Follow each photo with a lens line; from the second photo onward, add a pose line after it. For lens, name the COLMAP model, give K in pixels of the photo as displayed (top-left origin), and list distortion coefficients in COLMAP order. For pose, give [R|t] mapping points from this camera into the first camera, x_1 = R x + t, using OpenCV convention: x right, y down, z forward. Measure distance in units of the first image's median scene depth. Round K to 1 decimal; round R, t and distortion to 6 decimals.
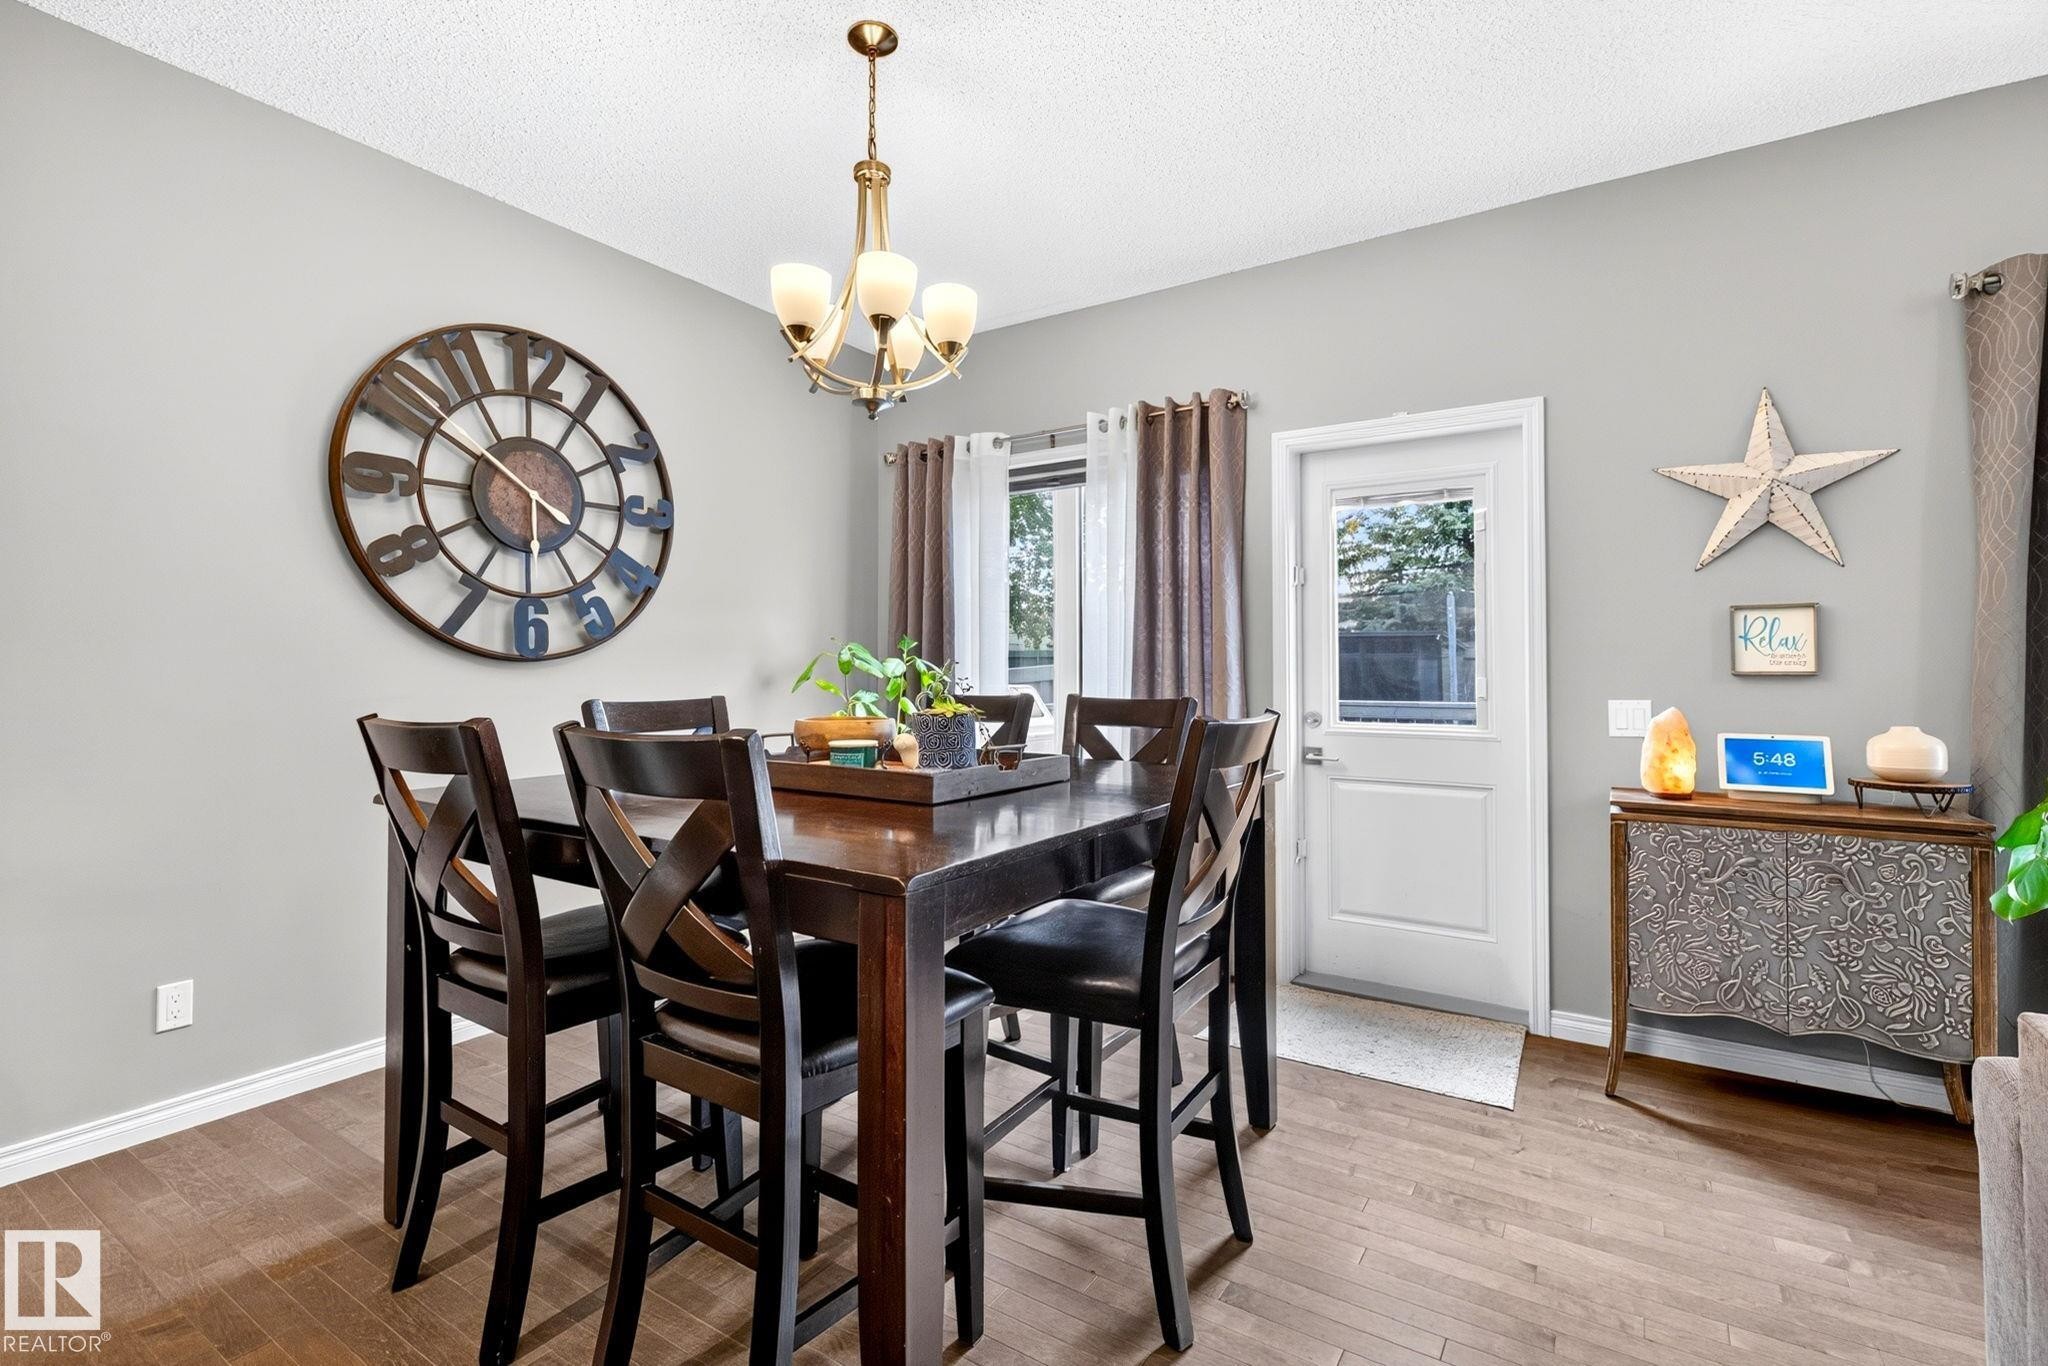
lens RADIAL K [[926.6, 0, 1037.3], [0, 926.6, 654.6], [0, 0, 1]] dist [0.000371, -0.001474]
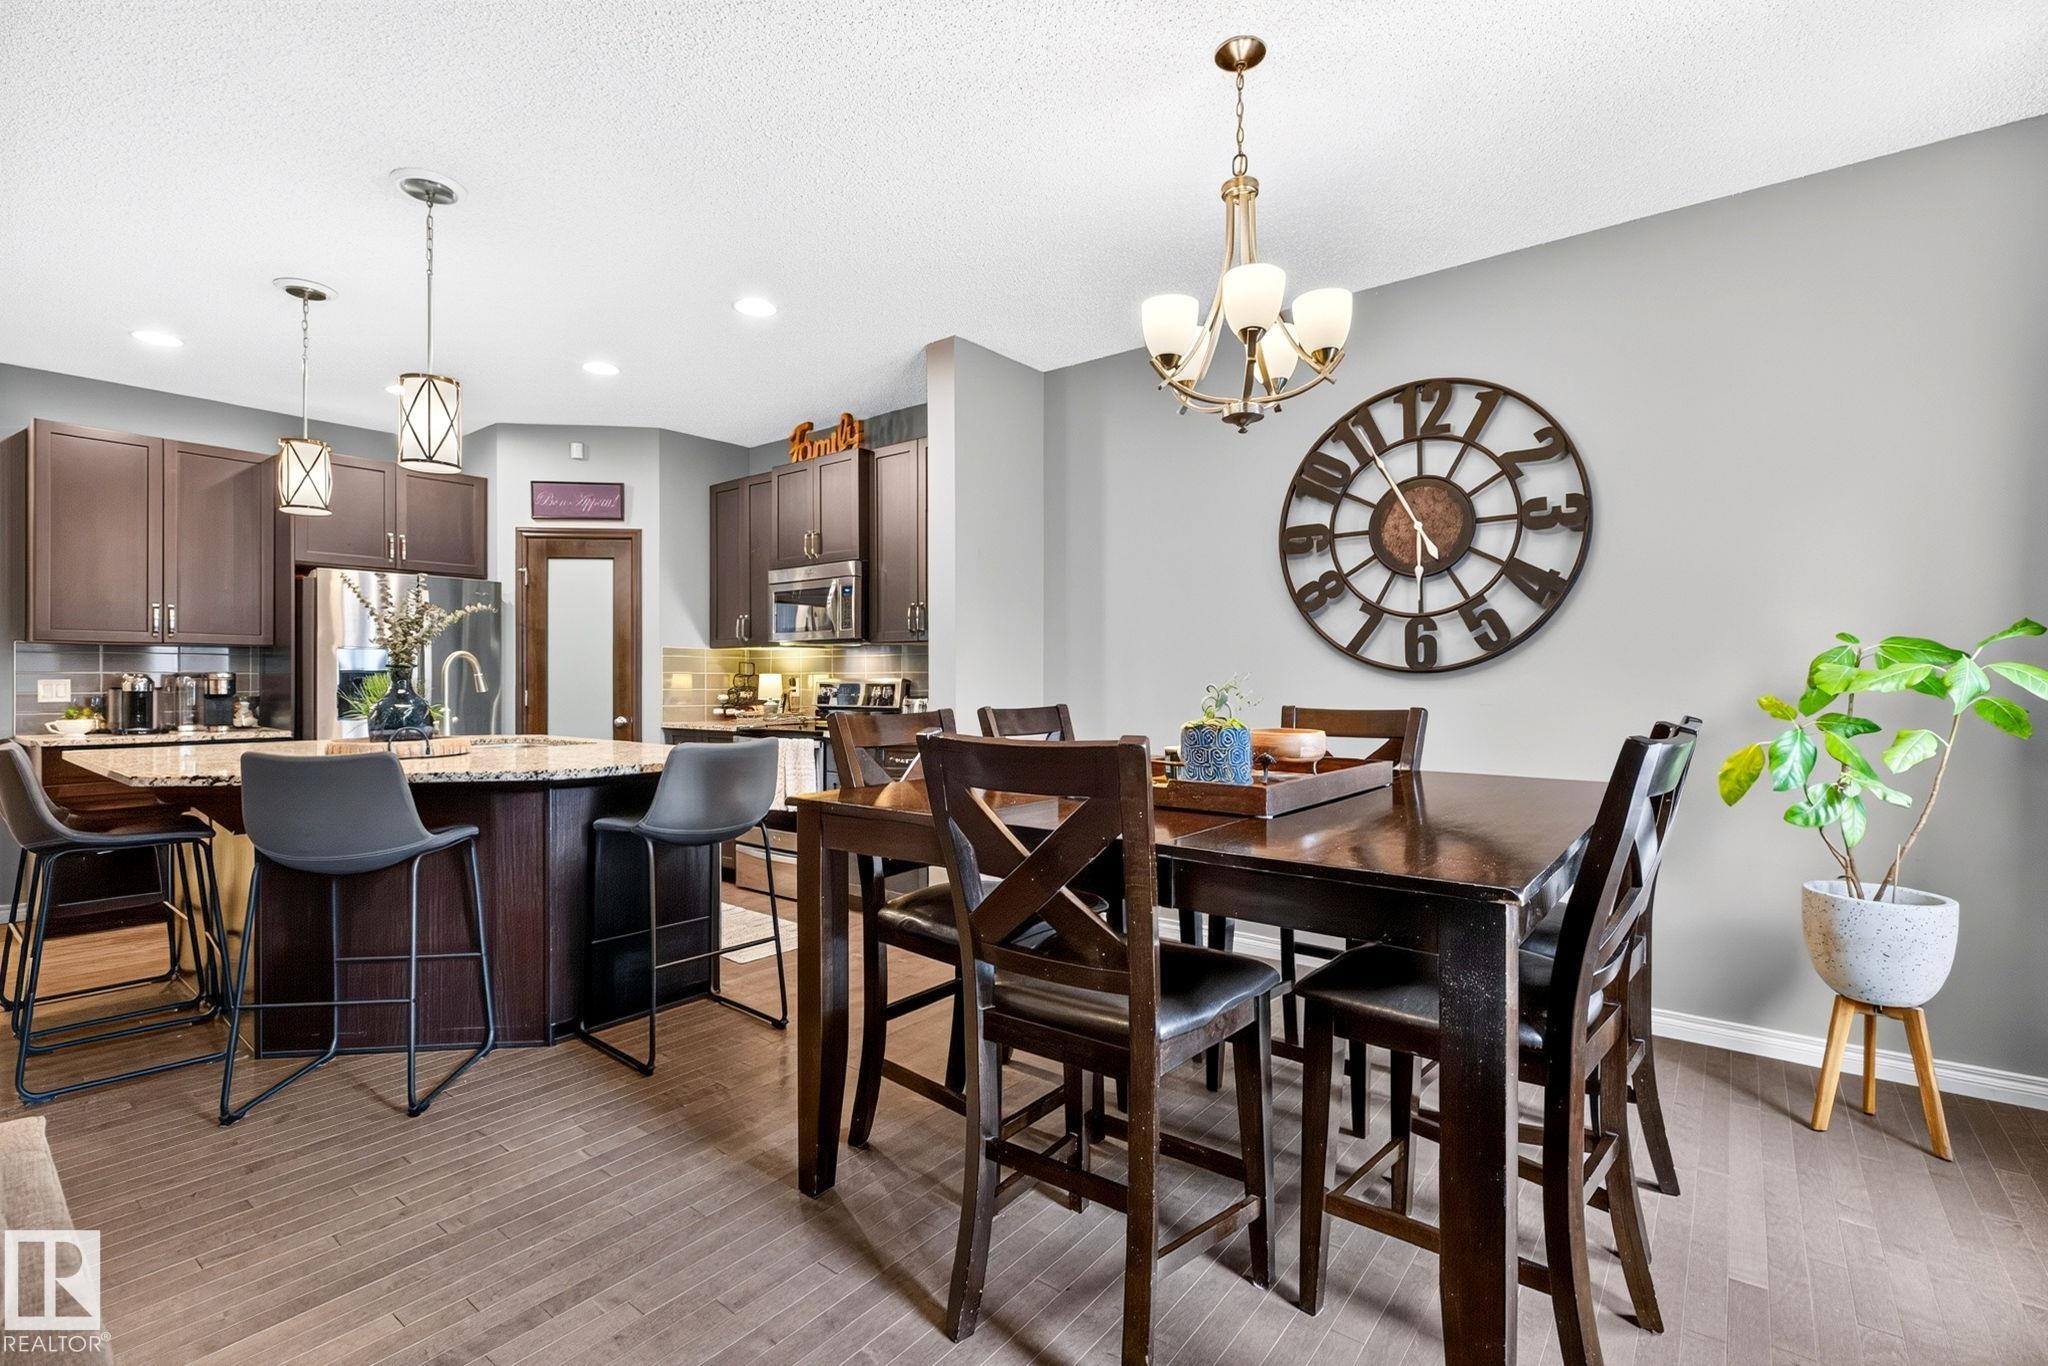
lens RADIAL K [[926.6, 0, 1017.6], [0, 926.6, 677.2], [0, 0, 1]] dist [0.000371, -0.001474]
pose [[-0.101606, -0.002320, -0.994822, 0.639636], [0.014076, 0.999894, -0.003770, 0.009243], [0.994725, -0.014386, -0.101563, 0.641628]]
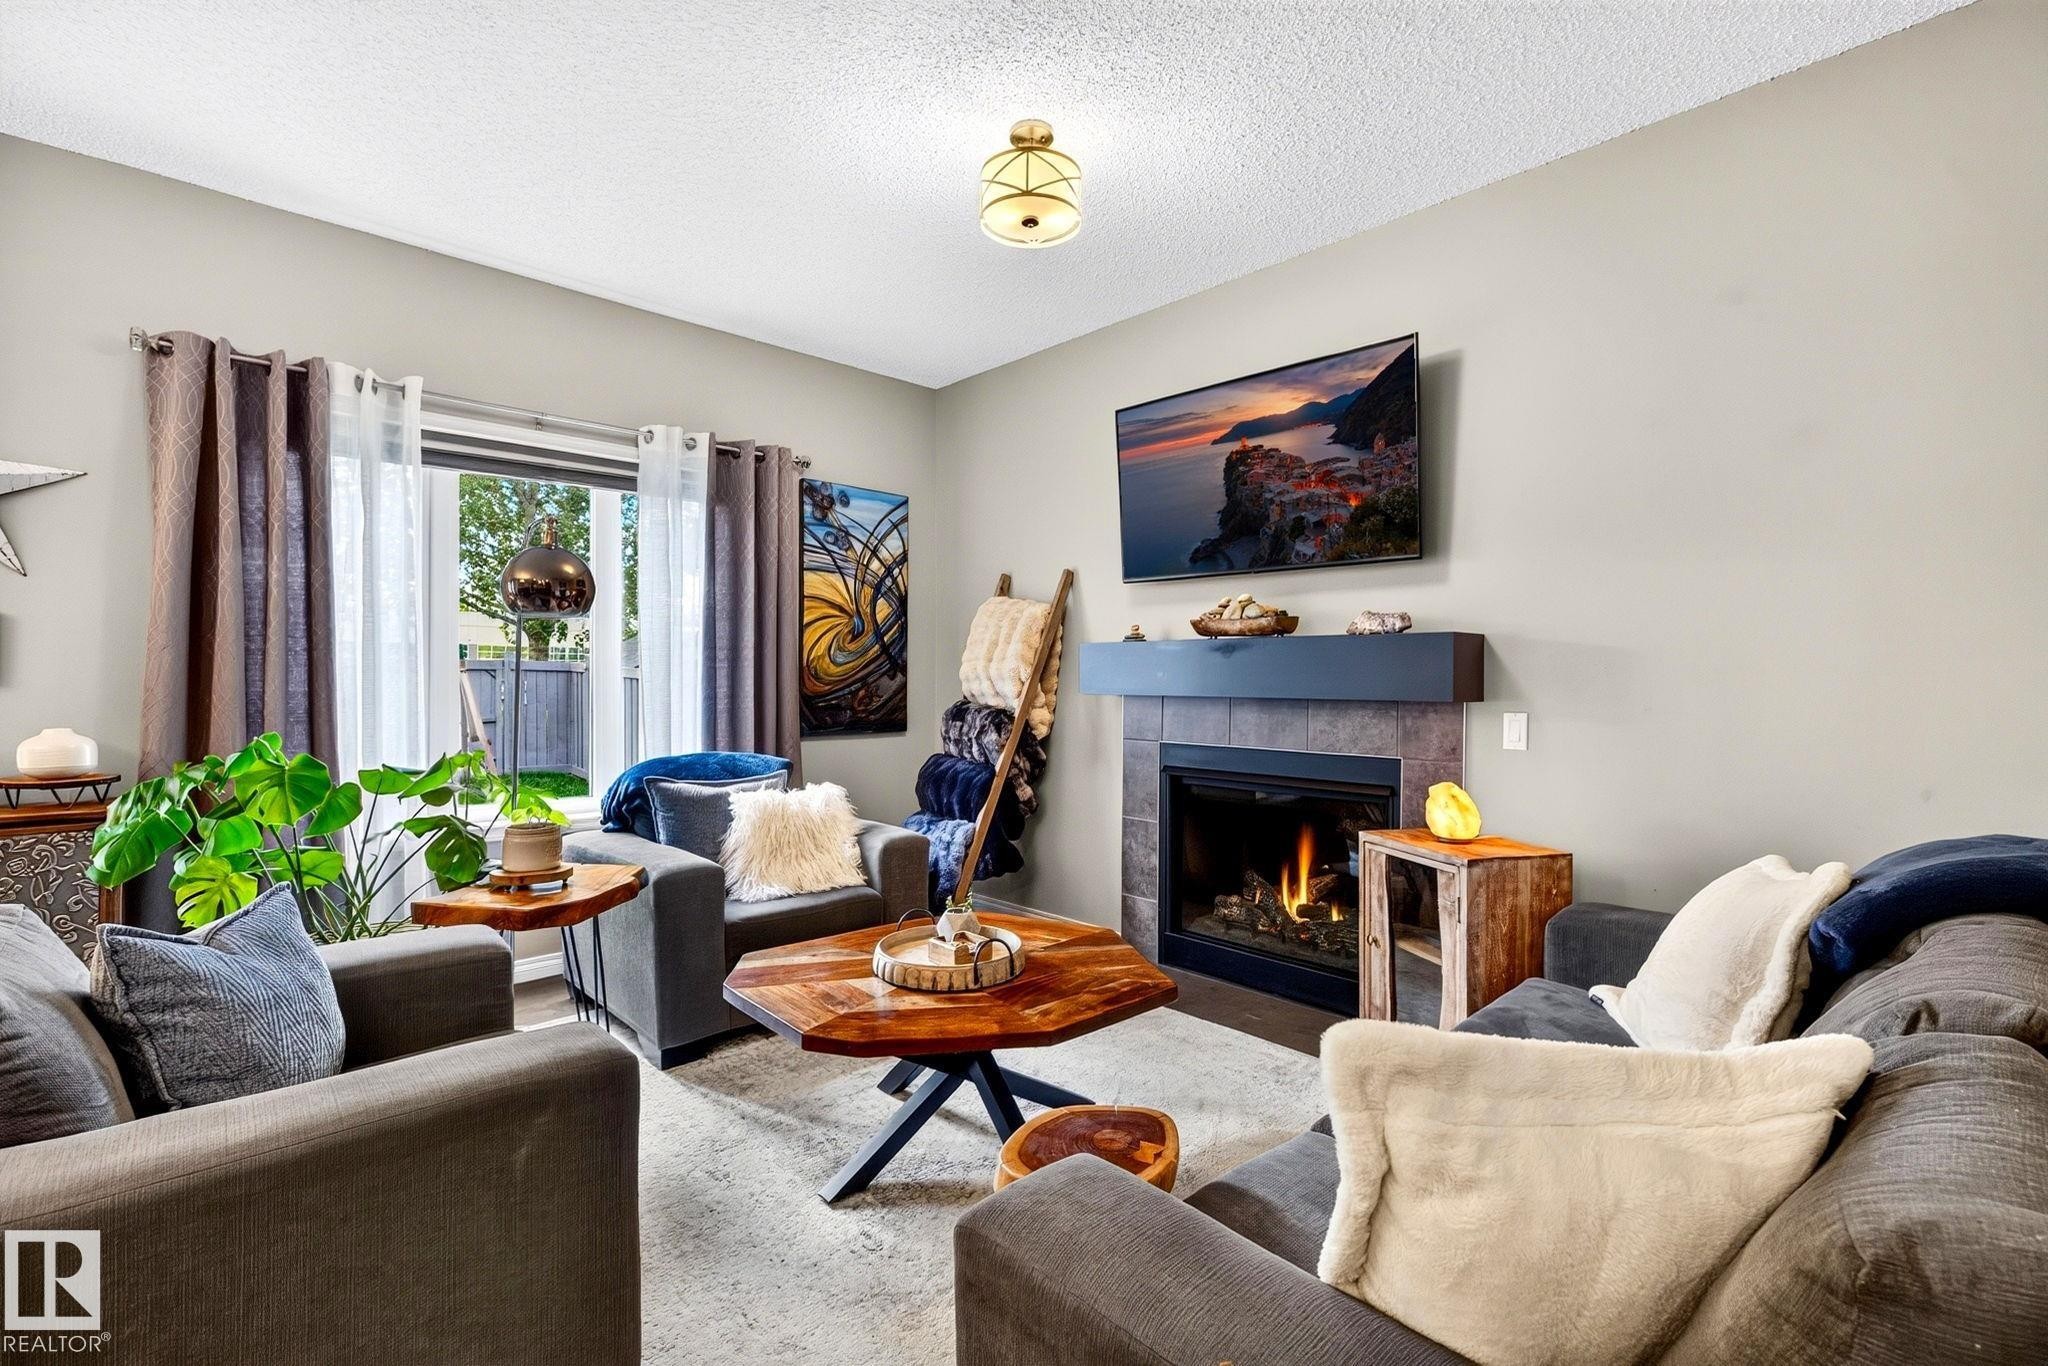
lens RADIAL K [[926.6, 0, 1026.7], [0, 926.6, 682.9], [0, 0, 1]] dist [0.000371, -0.001474]
pose [[0.257008, -0.010564, 0.966352, 0.140110], [-0.015801, 0.999761, 0.015132, -0.008284], [-0.966280, -0.019159, 0.256780, -0.297127]]
